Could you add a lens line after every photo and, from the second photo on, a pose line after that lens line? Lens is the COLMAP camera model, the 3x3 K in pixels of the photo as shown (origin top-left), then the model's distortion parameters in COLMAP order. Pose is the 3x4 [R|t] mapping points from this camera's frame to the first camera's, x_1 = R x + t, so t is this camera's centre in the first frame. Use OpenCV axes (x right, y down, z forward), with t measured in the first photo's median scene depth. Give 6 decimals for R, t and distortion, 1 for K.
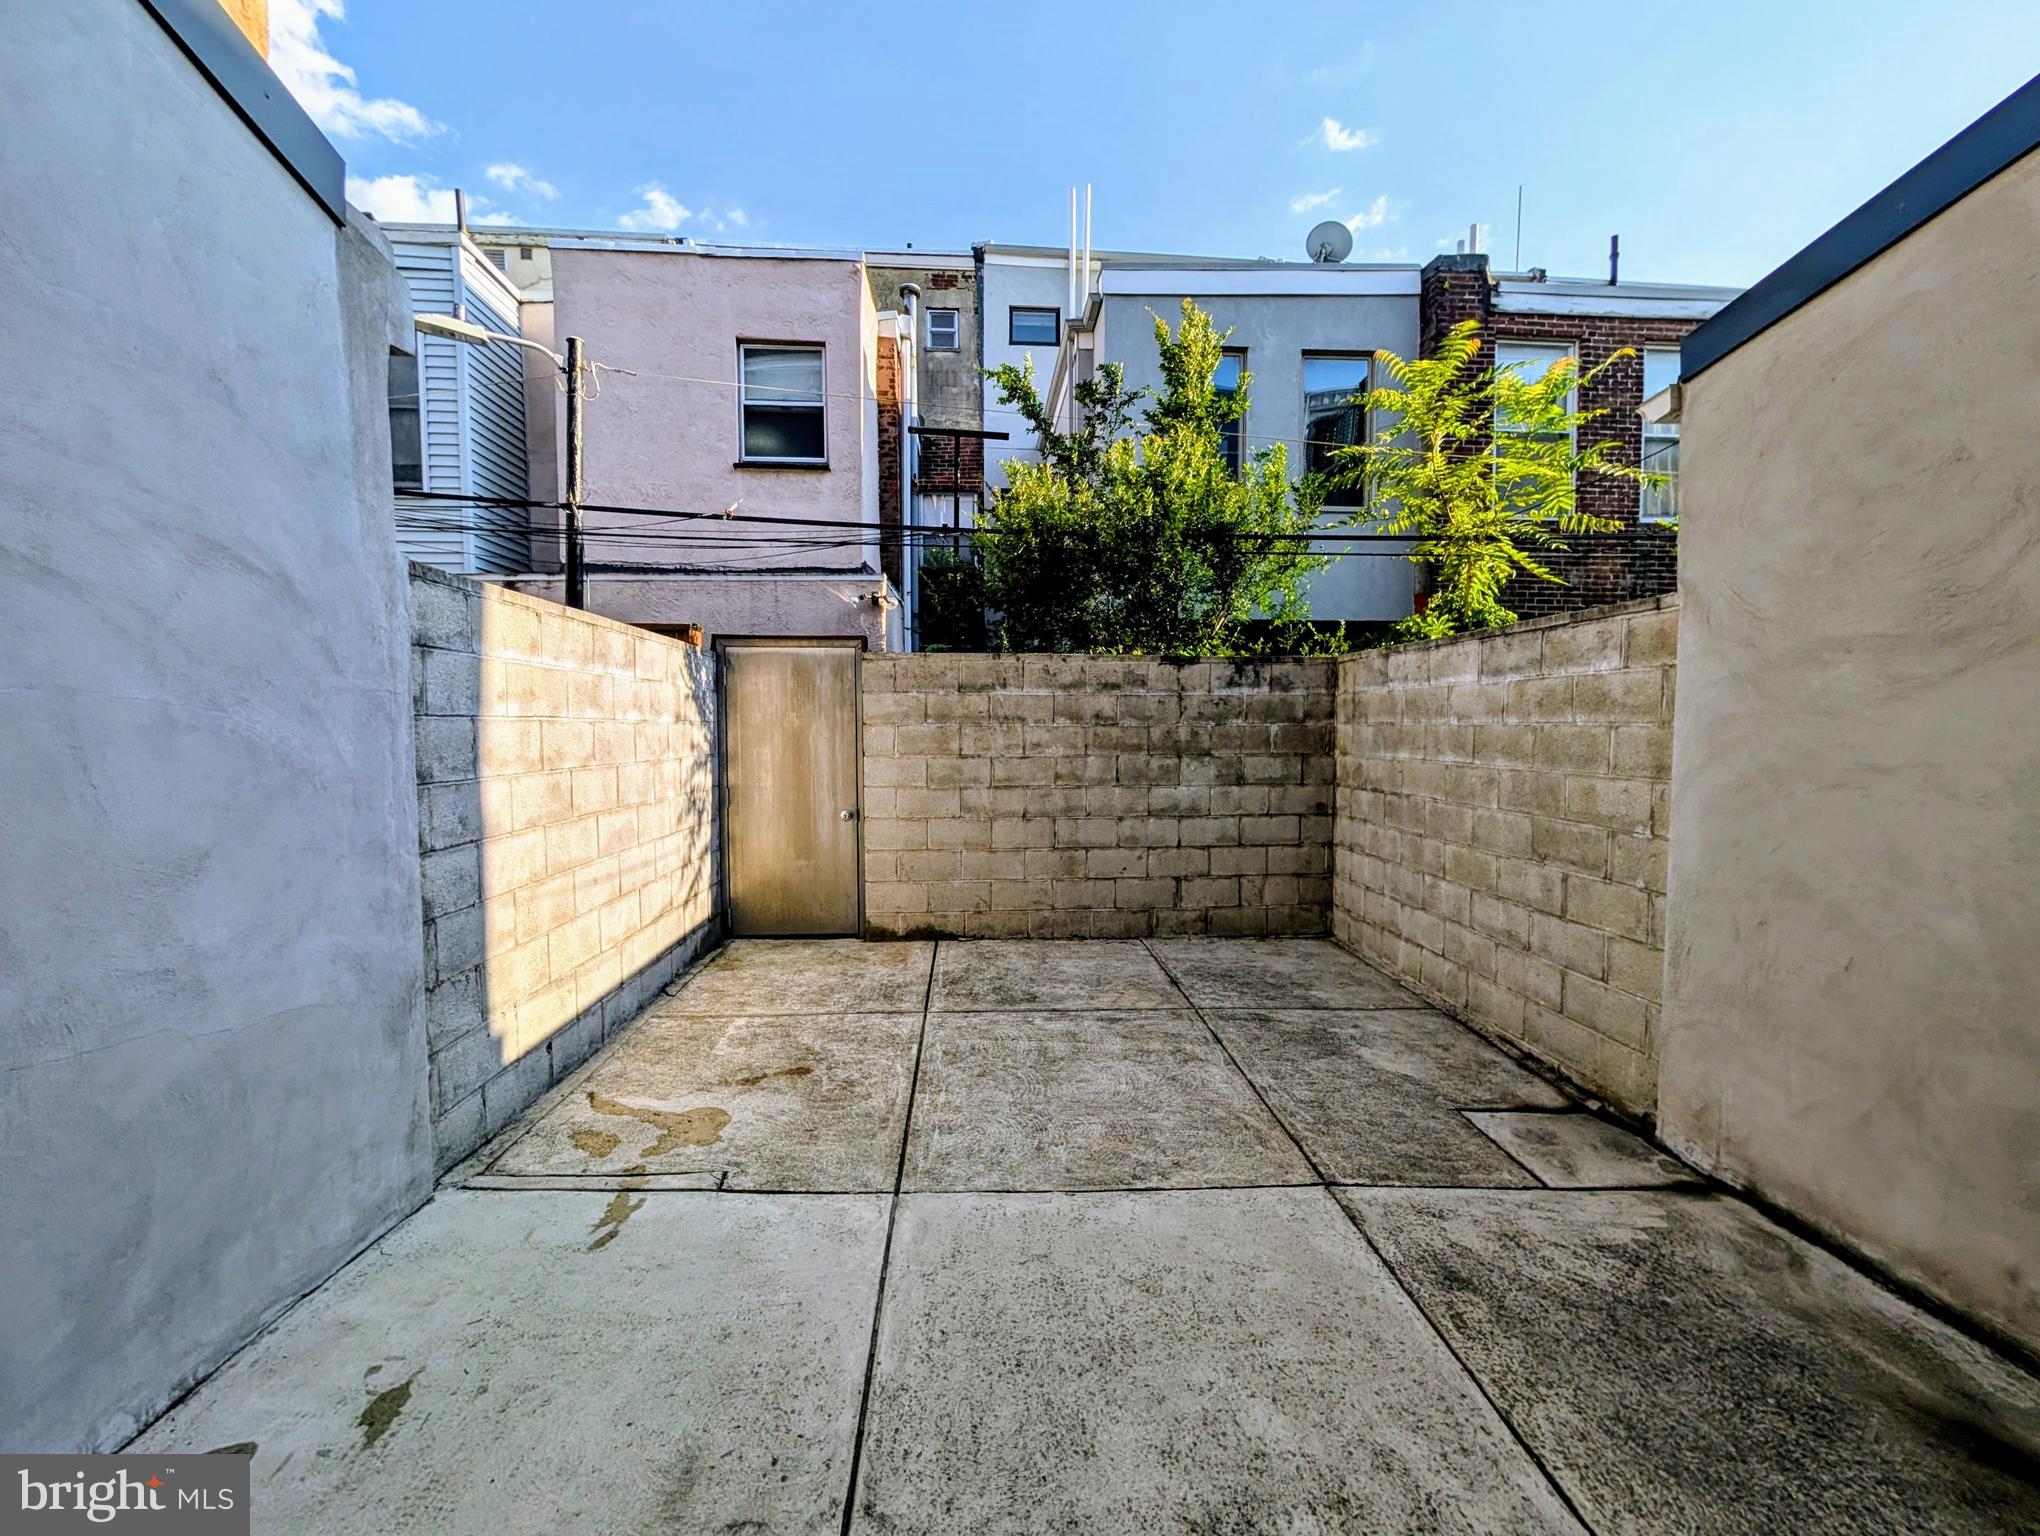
lens RADIAL K [[777.5, 0, 1024.2], [0, 777.5, 764.2], [0, 0, 1]] dist [-0.000216, -0.000035]
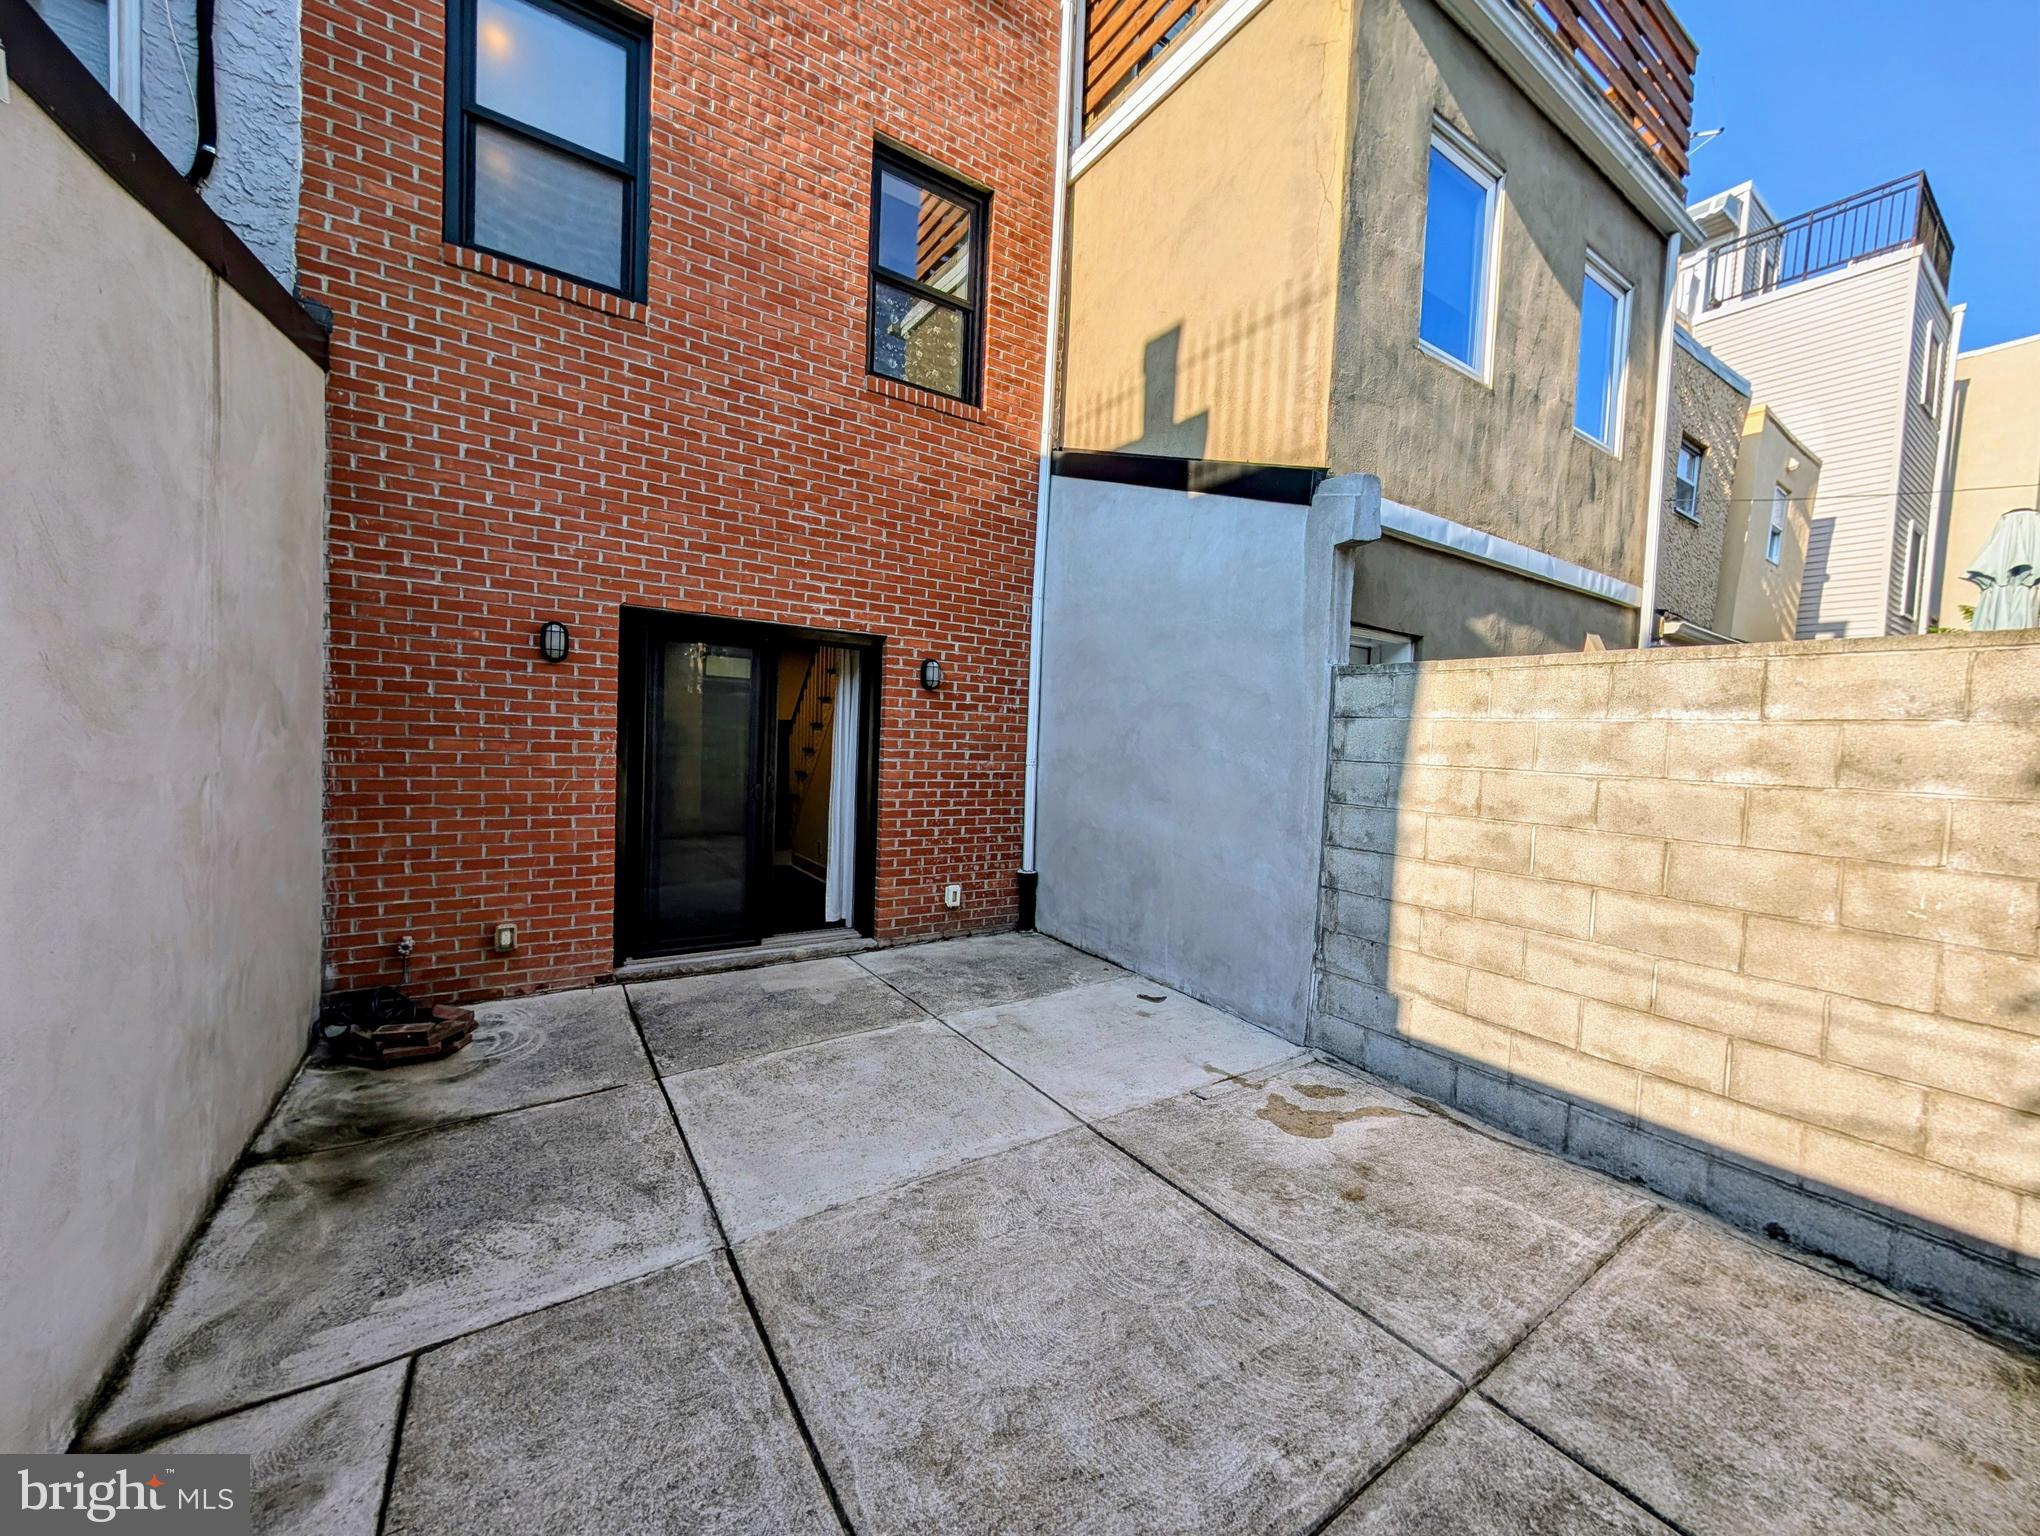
lens RADIAL K [[777.5, 0, 1024.2], [0, 777.5, 764.2], [0, 0, 1]] dist [-0.000216, -0.000035]
pose [[-0.864281, -0.016277, -0.502747, 0.318421], [-0.065069, 0.994696, 0.079658, -0.074778], [0.498784, 0.101560, -0.860756, 1.092841]]
